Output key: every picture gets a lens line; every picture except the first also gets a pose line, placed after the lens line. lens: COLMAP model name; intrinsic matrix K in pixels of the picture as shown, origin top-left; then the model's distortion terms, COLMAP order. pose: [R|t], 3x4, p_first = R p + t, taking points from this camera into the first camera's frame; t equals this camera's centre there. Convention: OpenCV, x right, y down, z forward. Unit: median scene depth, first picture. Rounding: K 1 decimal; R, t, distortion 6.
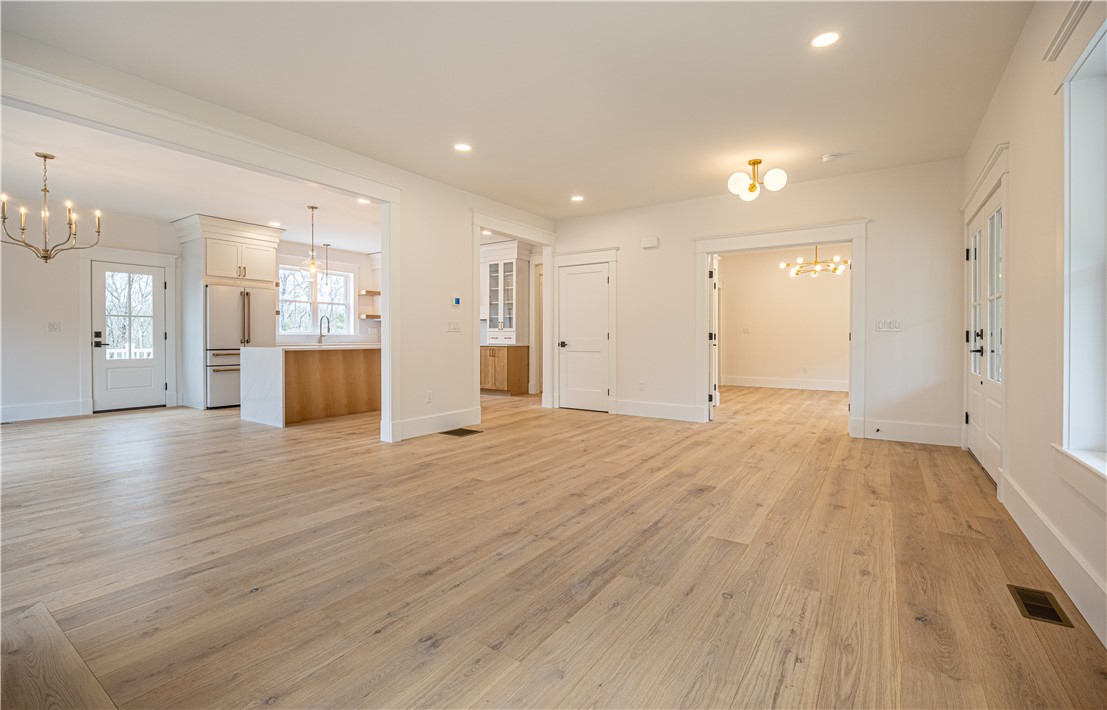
lens RADIAL K [[504.1, 0, 558.2], [0, 504.1, 335.8], [0, 0, 1]] dist [0.001961, 0.000104]
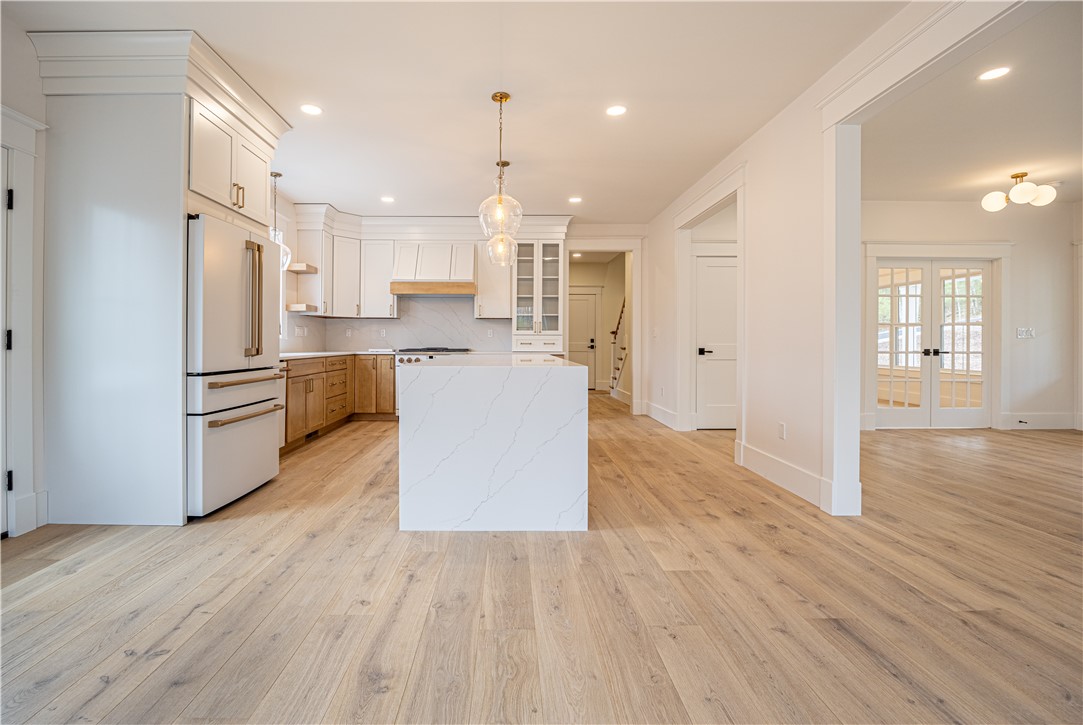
lens RADIAL K [[492.0, 0, 516.1], [0, 492.0, 337.4], [0, 0, 1]] dist [-0.002251, -0.000164]
pose [[0.819642, 0.005543, 0.572850, -0.676825], [-0.002007, 0.999975, -0.006806, 0.000446], [-0.572873, 0.004429, 0.819632, 0.507096]]
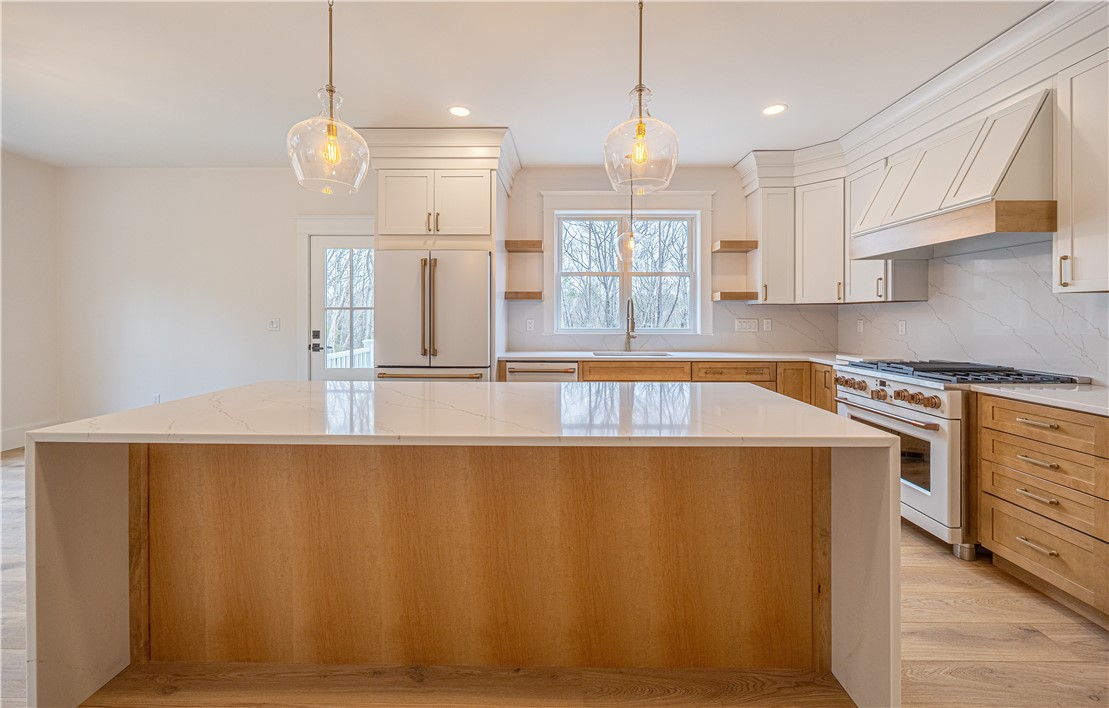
lens RADIAL K [[439.8, 0, 554.1], [0, 439.8, 321.1], [0, 0, 1]] dist [-0.000414, 0.000023]
pose [[0.547120, 0.008933, -0.837007, -0.163716], [0.001573, 0.999930, 0.011700, -0.026748], [0.837053, -0.007718, 0.547068, 0.856725]]
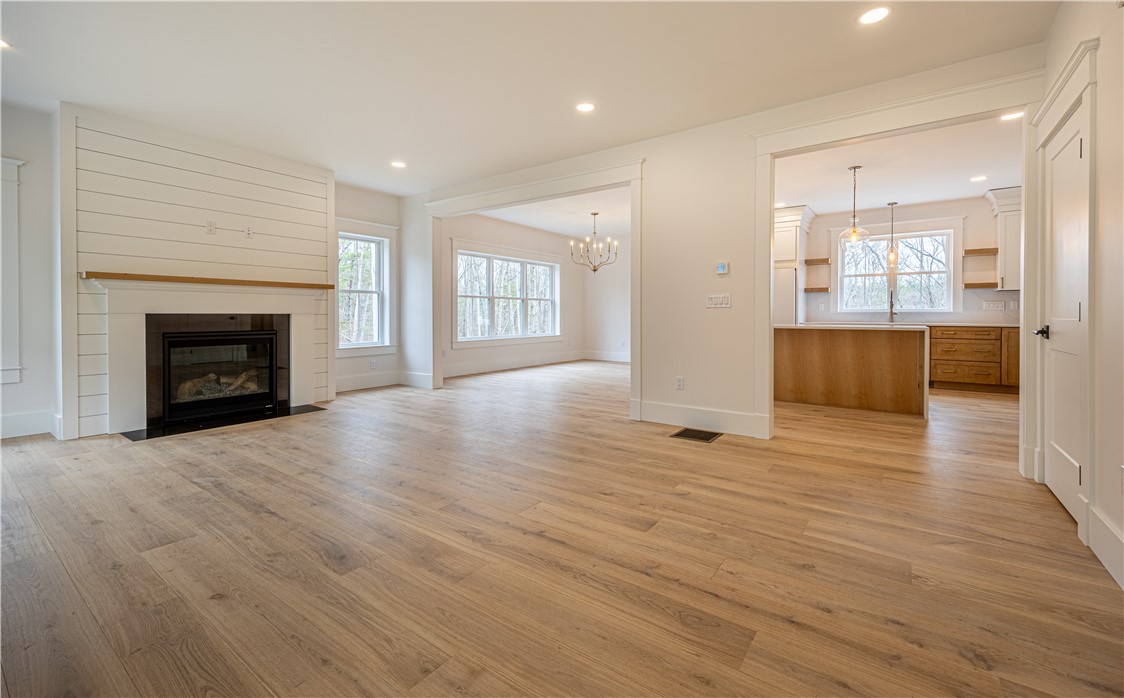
lens RADIAL K [[450.4, 0, 561.4], [0, 450.4, 322.0], [0, 0, 1]] dist [0.011084, -0.000054]
pose [[-0.043426, 0.017106, -0.998910, 0.385059], [0.001054, 0.999854, 0.017076, 0.001282], [0.999056, -0.000311, -0.043437, 0.602940]]
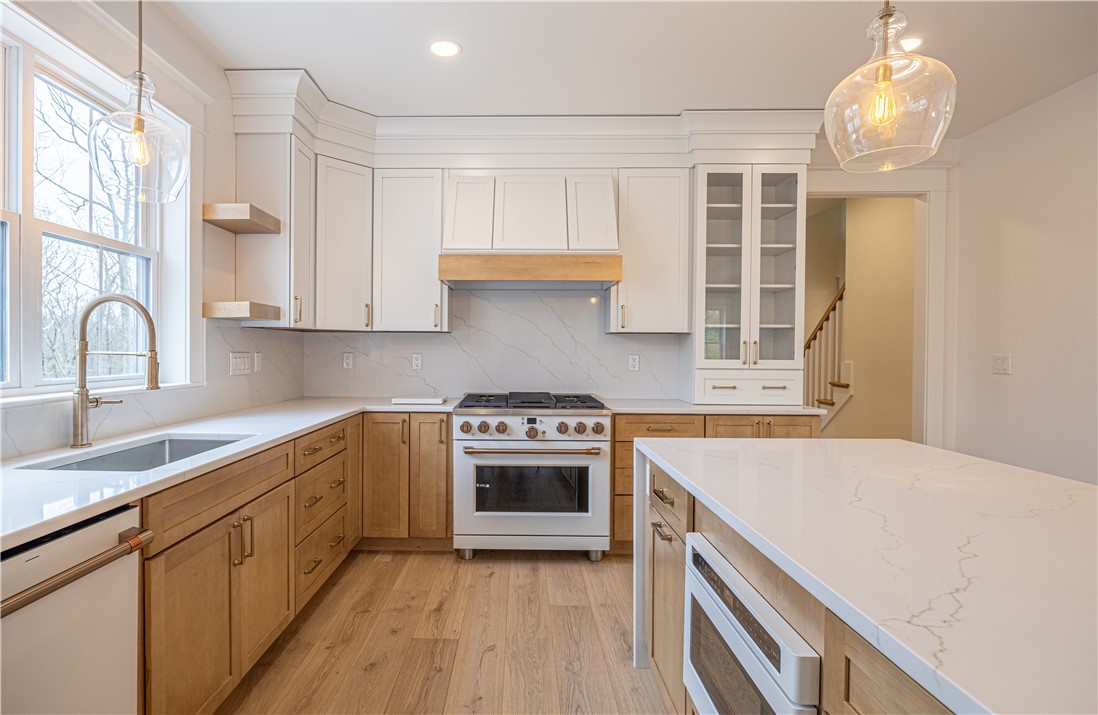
lens RADIAL K [[553.4, 0, 512.8], [0, 553.4, 358.4], [0, 0, 1]] dist [-0.021561, 0.000063]
pose [[0.836365, -0.005637, 0.548143, -0.559258], [-0.005737, 0.999802, 0.019035, -0.027005], [-0.548142, -0.019064, 0.836168, 0.931559]]
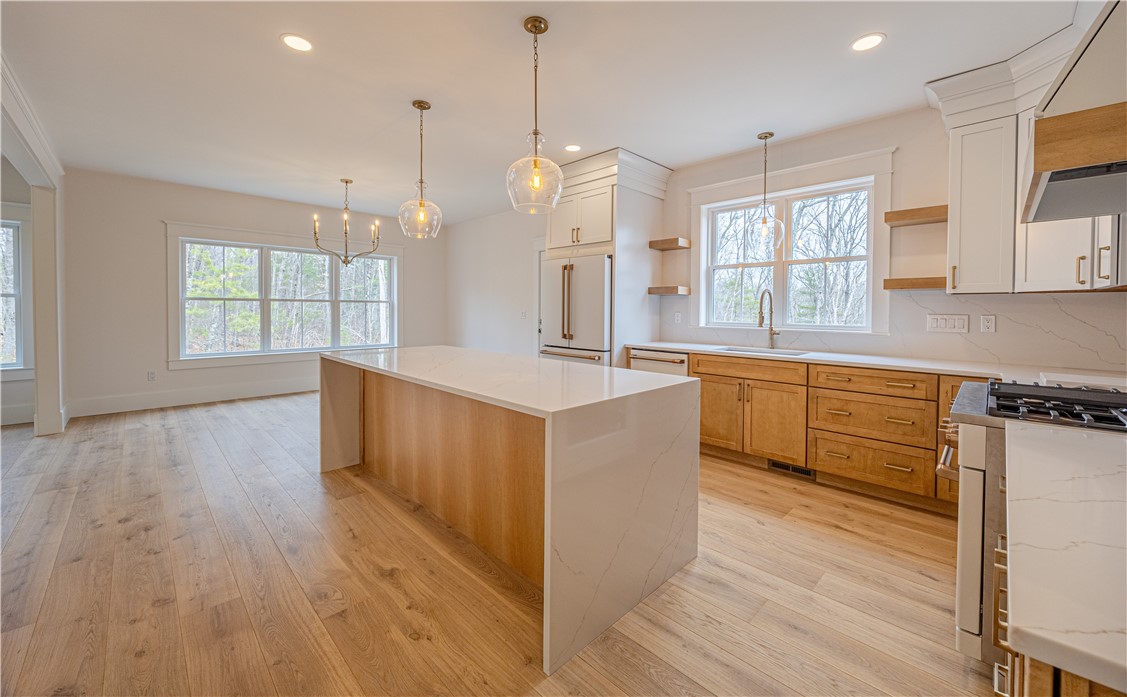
lens RADIAL K [[428.8, 0, 558.0], [0, 428.8, 321.3], [0, 0, 1]] dist [-0.001306, -0.000018]
pose [[-0.195601, 0.026782, -0.980318, -0.044058], [-0.004127, 0.999596, 0.028133, -0.026074], [0.980675, 0.009549, -0.195411, 1.101090]]
